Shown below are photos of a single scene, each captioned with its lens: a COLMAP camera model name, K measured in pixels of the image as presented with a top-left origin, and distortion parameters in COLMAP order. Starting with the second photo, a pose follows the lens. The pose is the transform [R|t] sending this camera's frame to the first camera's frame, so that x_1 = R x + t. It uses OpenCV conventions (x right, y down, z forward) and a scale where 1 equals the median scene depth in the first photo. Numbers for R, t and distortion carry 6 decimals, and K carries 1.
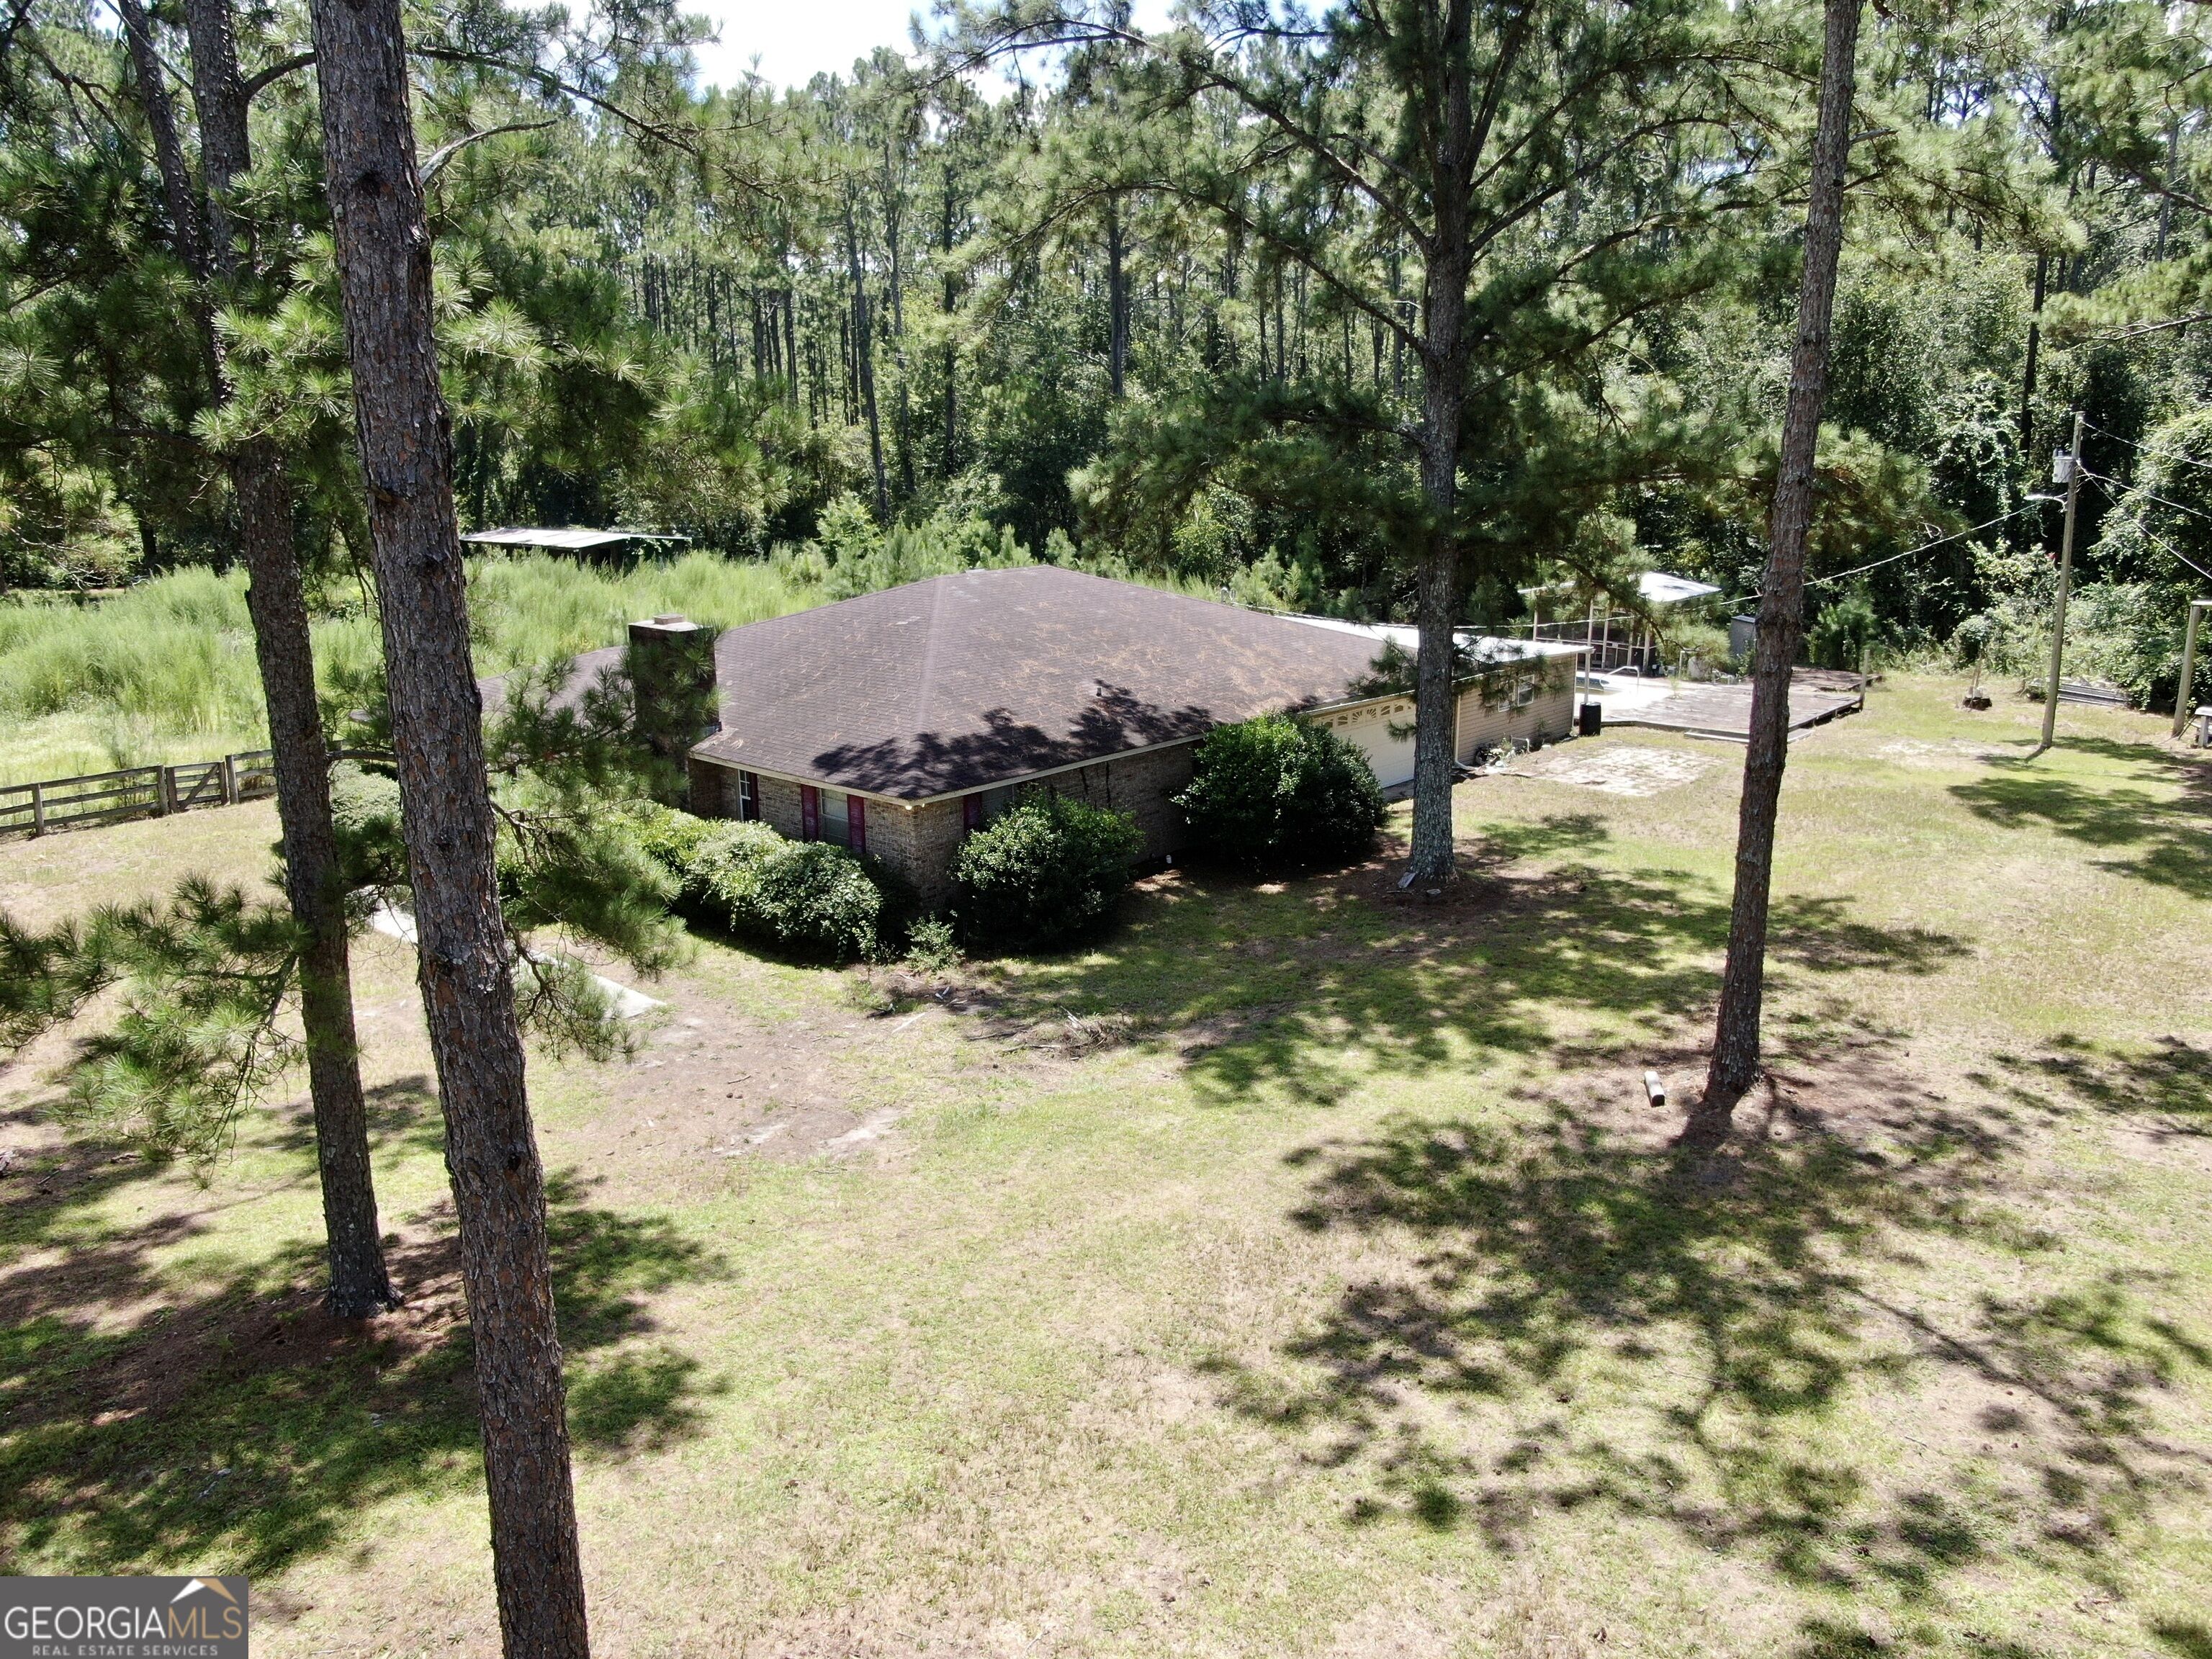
lens RADIAL K [[1607.0, 0, 1106.4], [0, 1607.0, 825.2], [0, 0, 1]] dist [-0.026221, 0.011188]
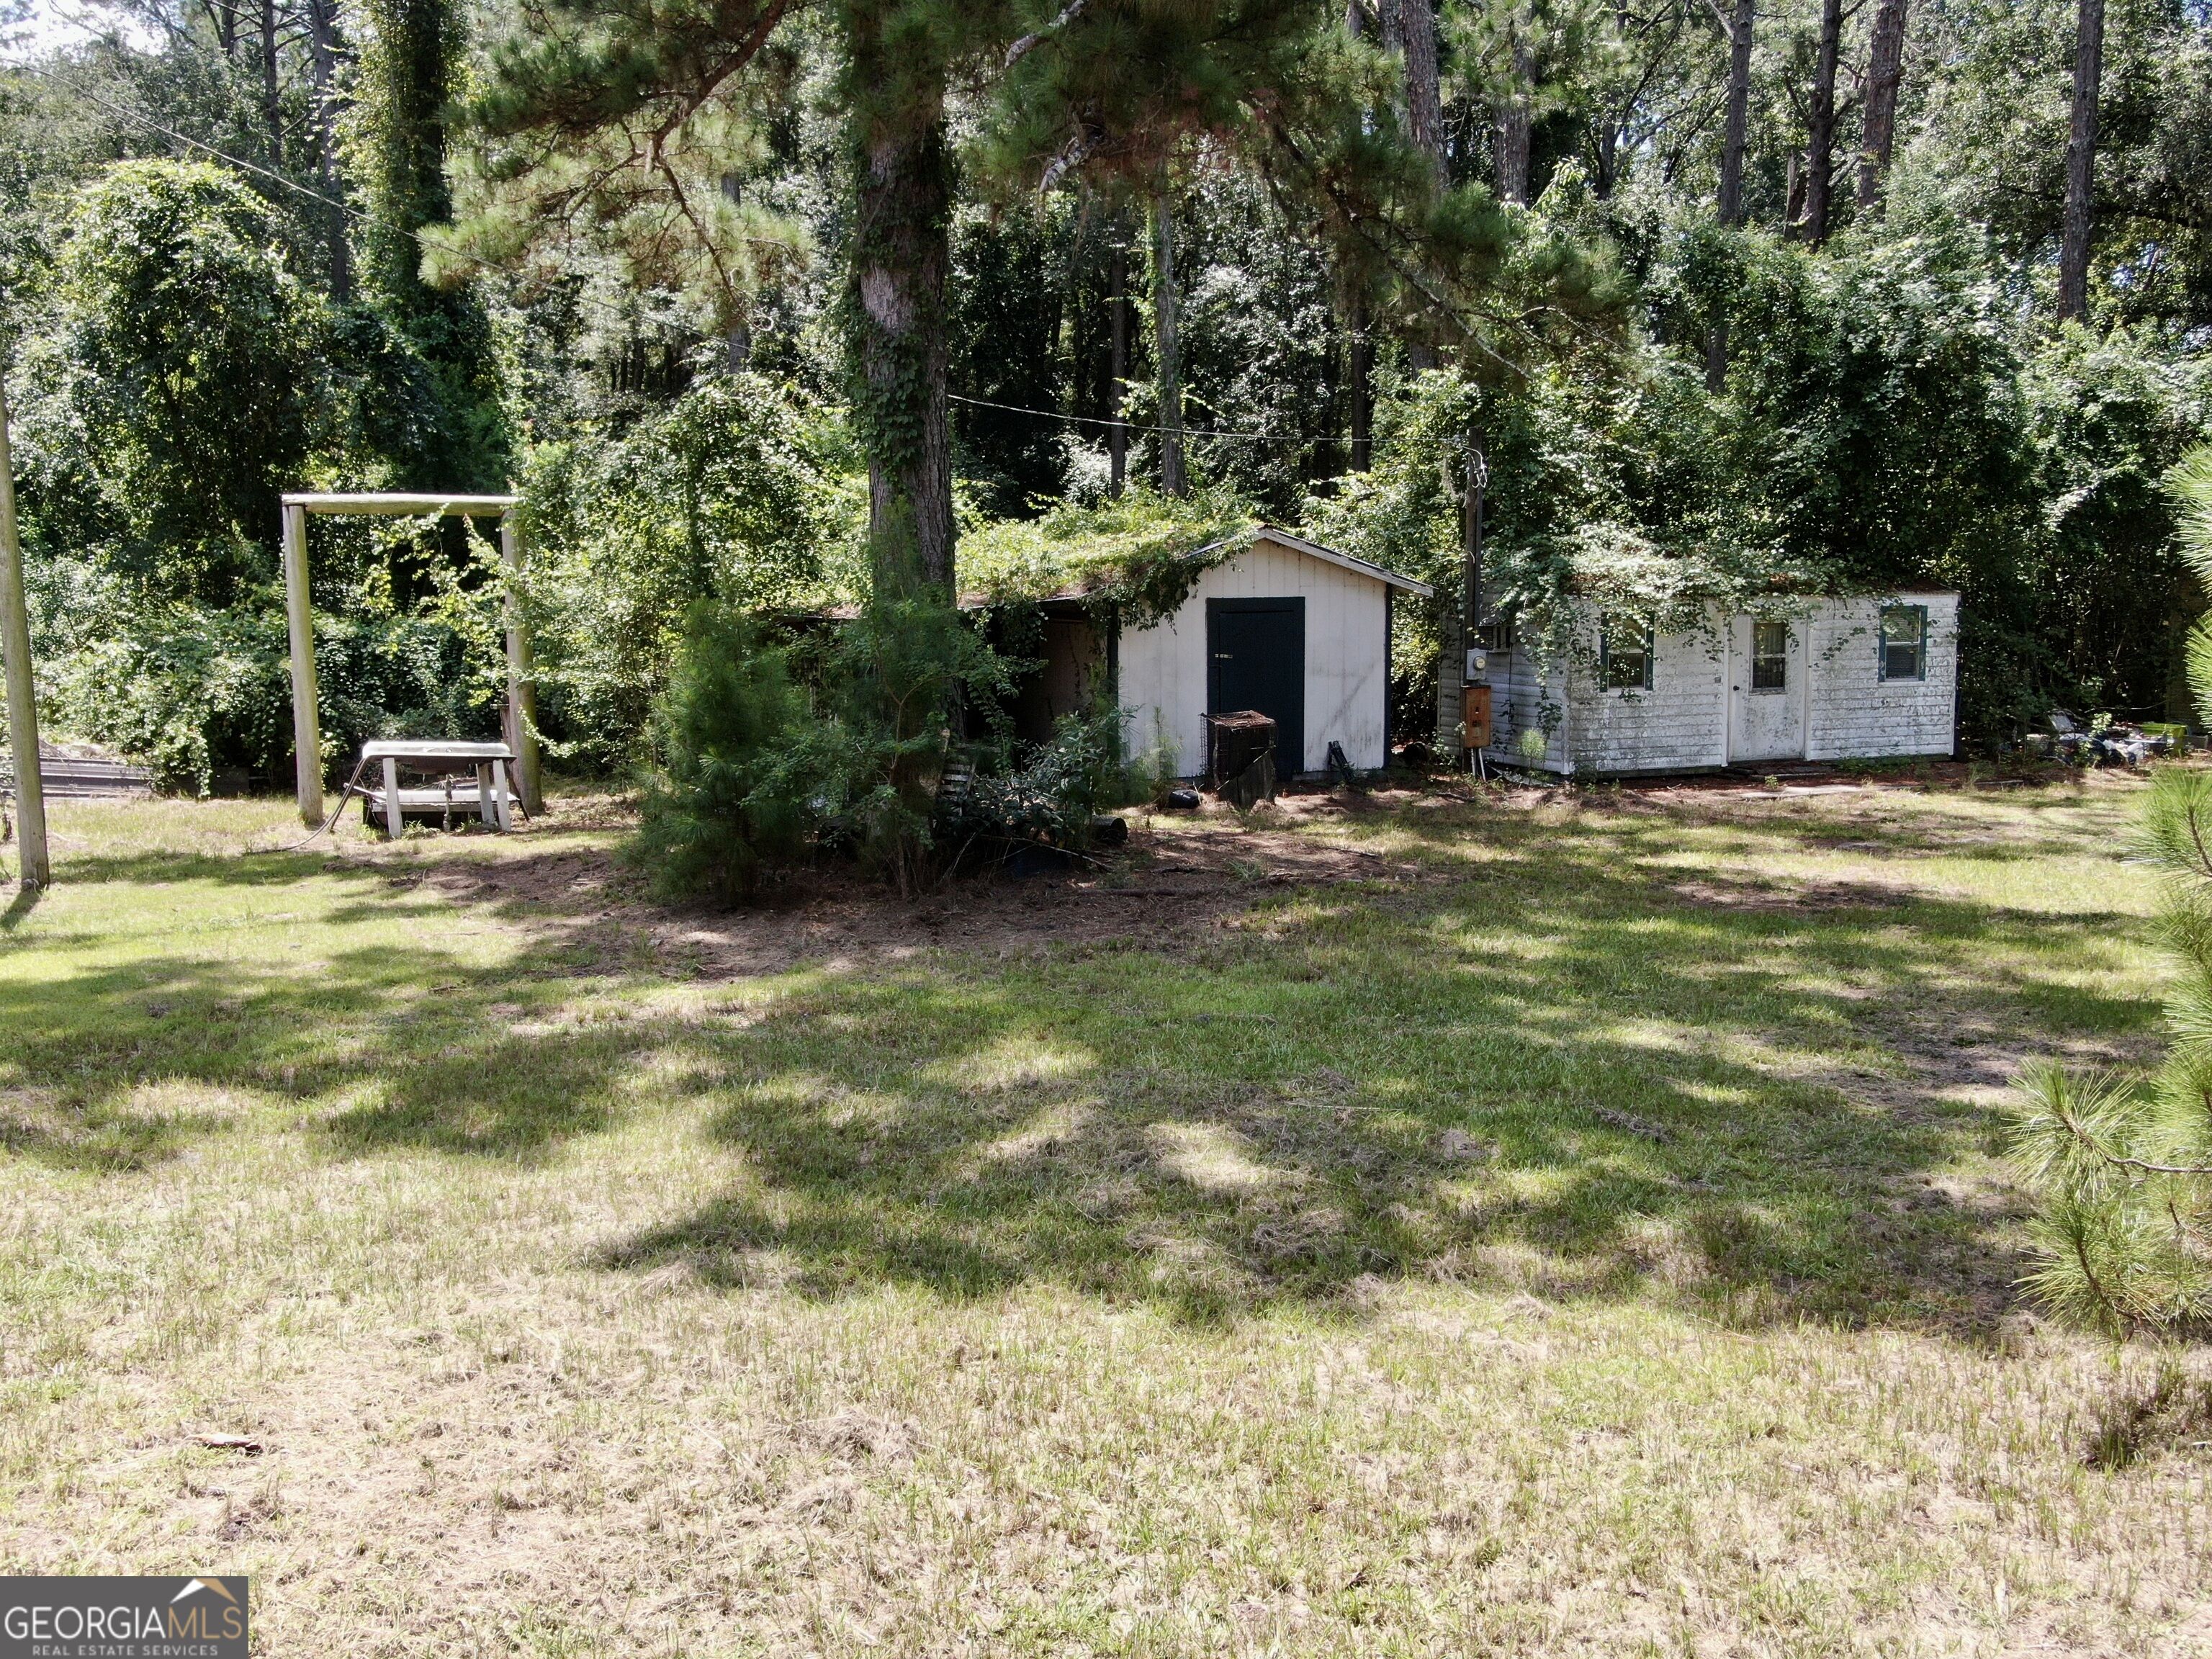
lens RADIAL K [[2320.1, 0, 1106.0], [0, 2320.1, 828.9], [0, 0, 1]] dist [-0.013673, 0.000000]
pose [[0.503953, -0.092343, 0.858781, 0.254943], [0.203955, 0.978874, -0.014429, -0.007951], [-0.839306, 0.182424, 0.512140, 0.495705]]
